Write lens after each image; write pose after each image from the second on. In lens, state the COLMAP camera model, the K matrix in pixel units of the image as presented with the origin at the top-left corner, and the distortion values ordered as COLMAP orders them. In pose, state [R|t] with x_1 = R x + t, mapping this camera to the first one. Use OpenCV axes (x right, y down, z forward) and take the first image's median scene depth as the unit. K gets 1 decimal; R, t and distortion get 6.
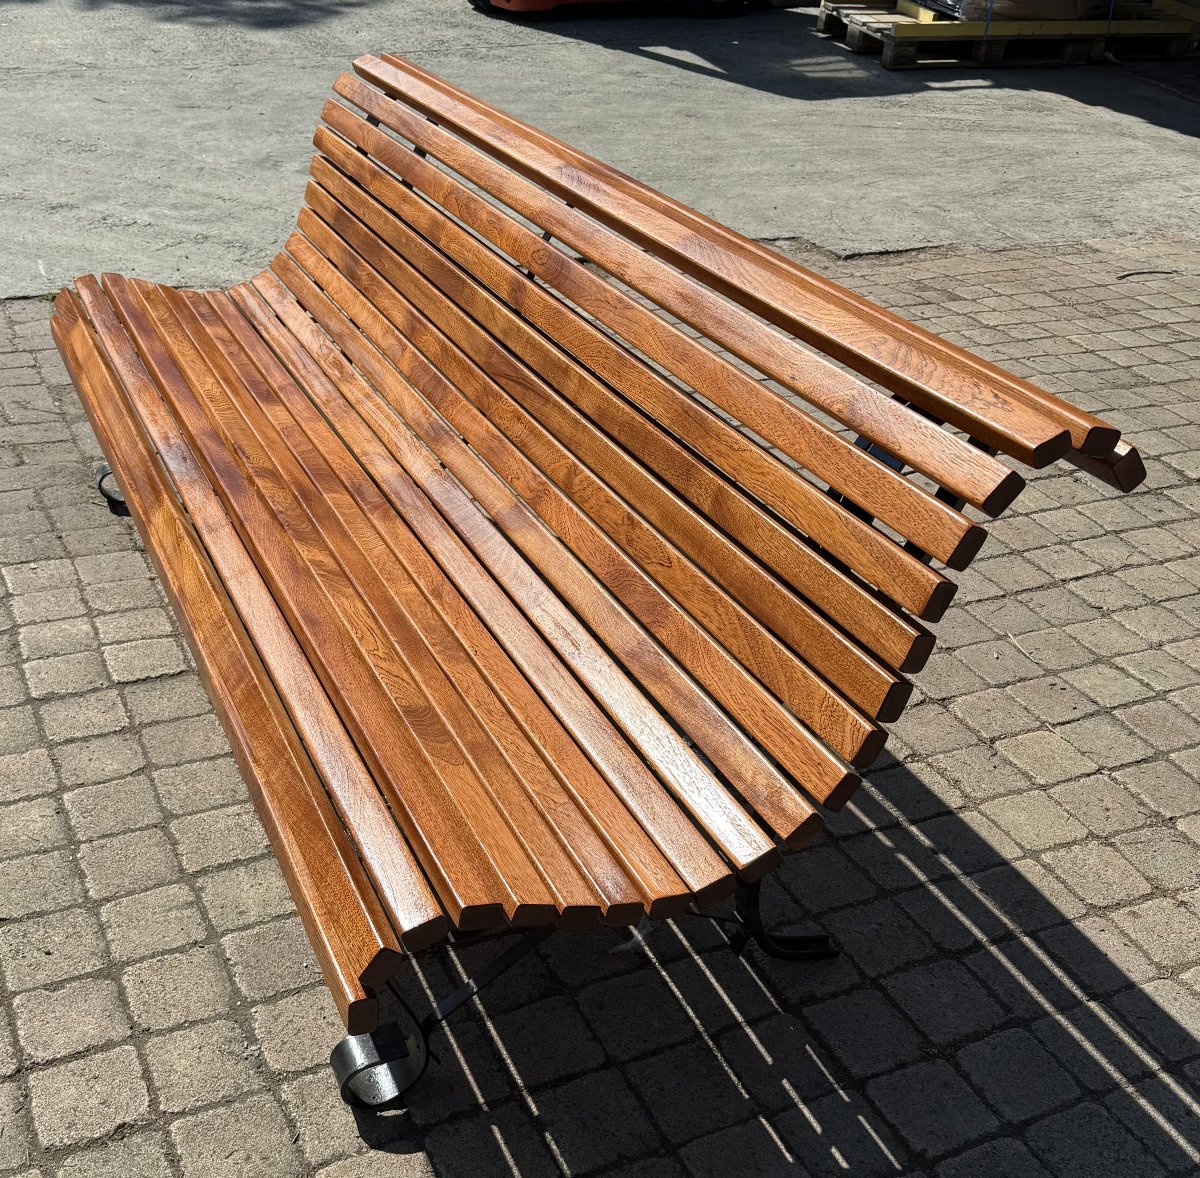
lens RADIAL K [[1484.6, 0, 600.0], [0, 1484.6, 589.0], [0, 0, 1]] dist [0.043126, 0.042826]
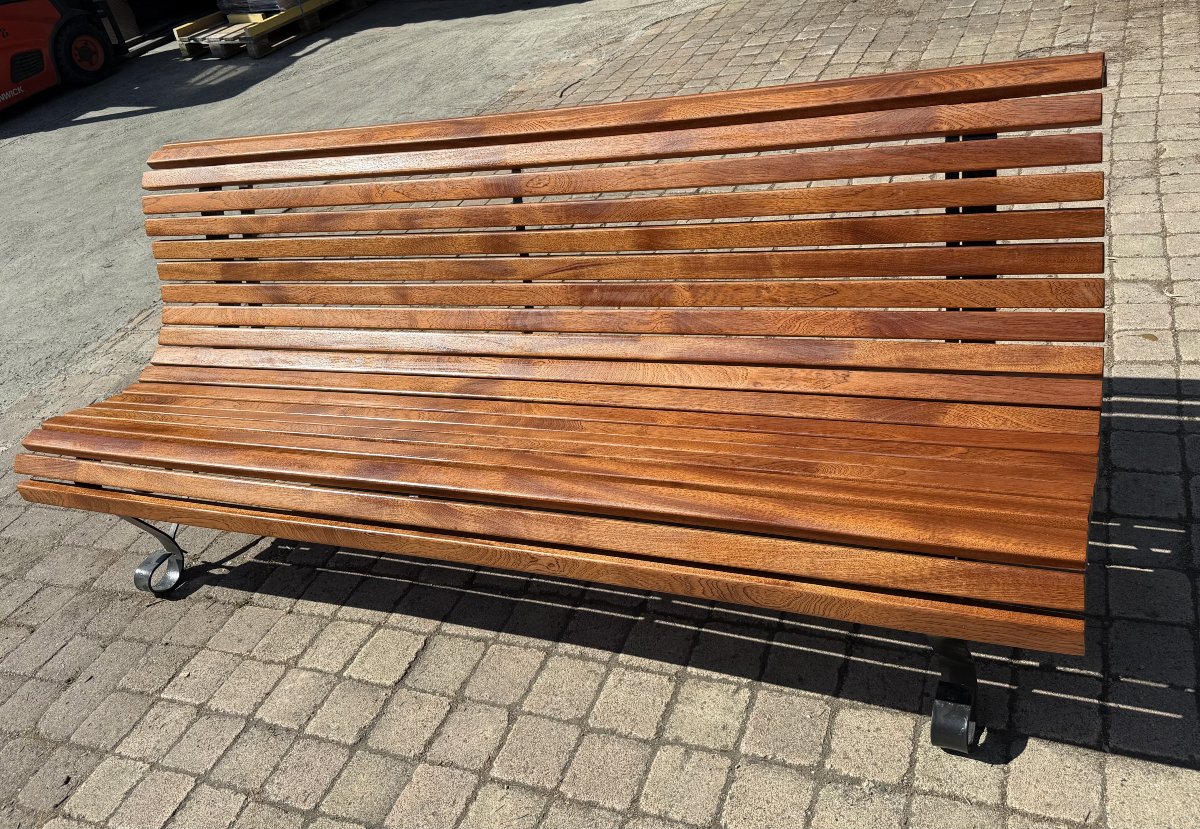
lens RADIAL K [[1003.3, 0, 628.0], [0, 1003.3, 318.0], [0, 0, 1]] dist [0.005883, -0.023574]
pose [[0.717225, -0.511755, 0.472965, -0.432067], [0.536934, 0.838481, 0.093018, -0.149875], [-0.444174, 0.187236, 0.876157, 0.222386]]
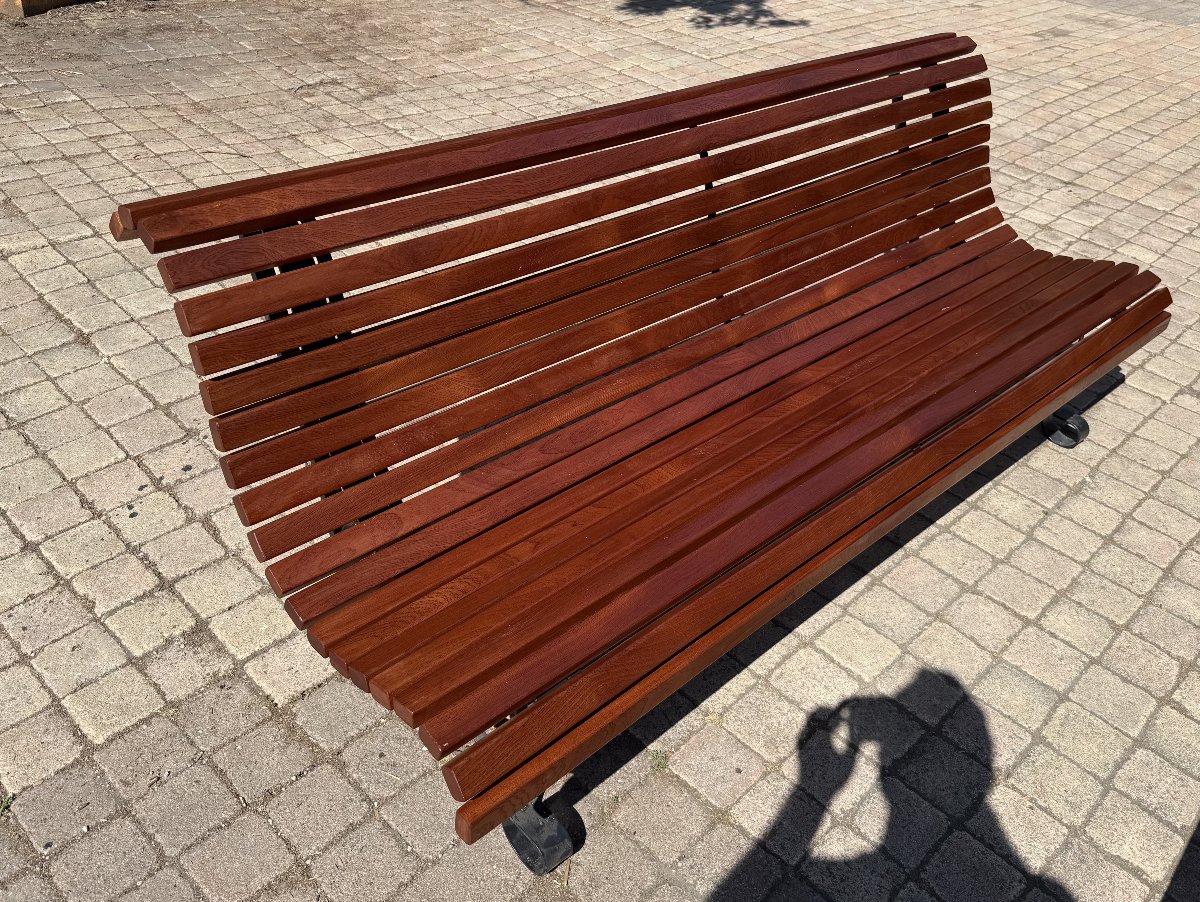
lens RADIAL K [[1034.5, 0, 576.8], [0, 1034.5, 390.9], [0, 0, 1]] dist [0.052421, -0.103504]
pose [[-0.305914, -0.579497, 0.755381, -0.760110], [0.357650, 0.665357, 0.655276, -0.696230], [-0.882328, 0.470620, 0.003715, 1.171286]]
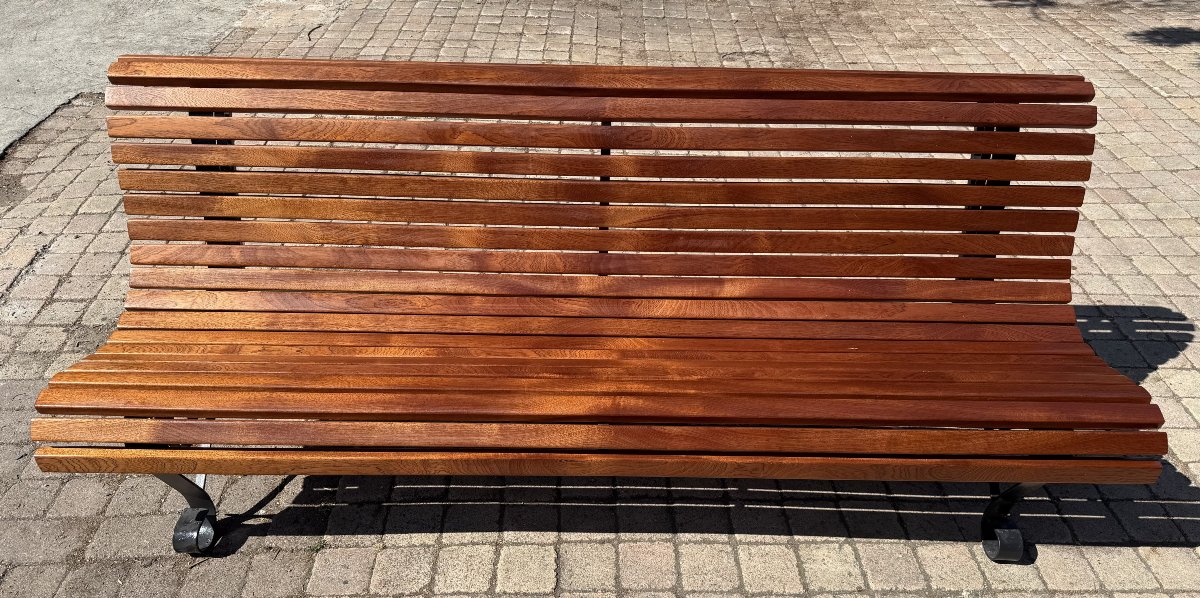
lens RADIAL K [[829.8, 0, 596.7], [0, 829.8, 380.1], [0, 0, 1]] dist [0.073691, -0.150605]
pose [[0.418604, -0.607876, 0.674728, -0.702775], [0.427593, 0.787373, 0.444080, -0.387638], [-0.801208, 0.102615, 0.589522, 0.565969]]
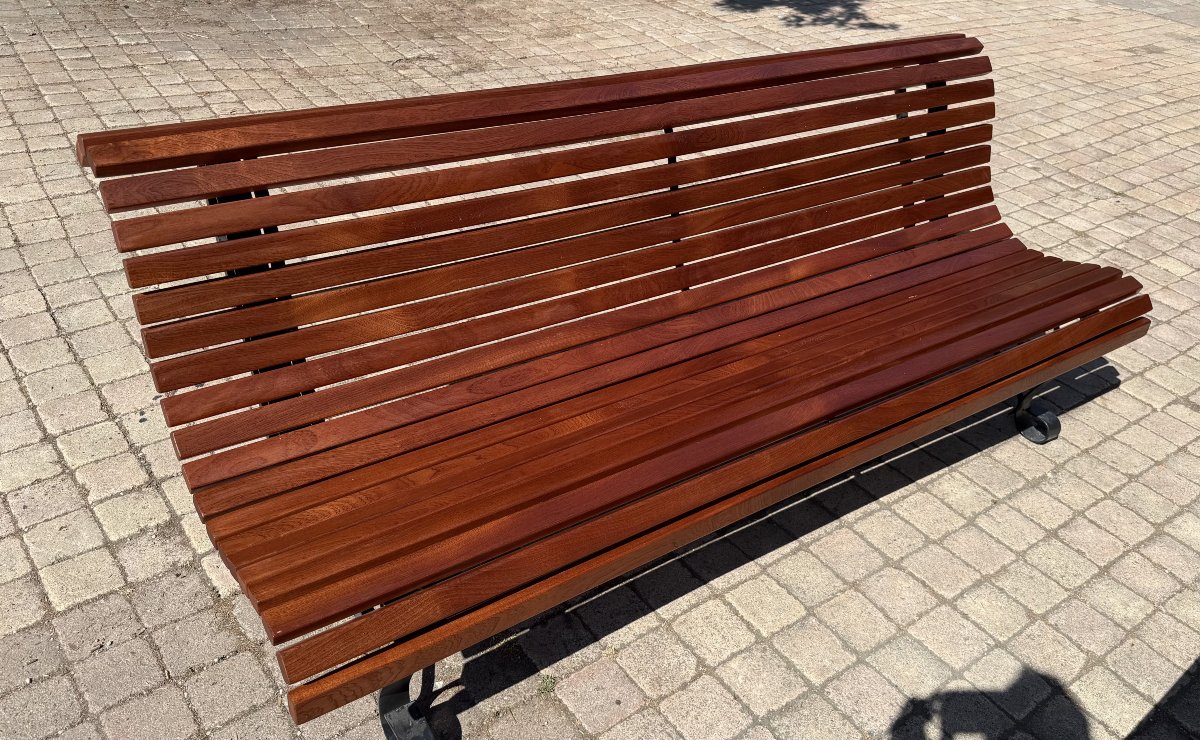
lens RADIAL K [[970.1, 0, 600.0], [0, 970.1, 370.0], [0, 0, 1]] dist [0.053347, -0.091791]
pose [[-0.175212, -0.603007, 0.778257, -0.814101], [0.365699, 0.694068, 0.620108, -0.634010], [-0.914092, 0.393258, 0.098910, 1.043556]]
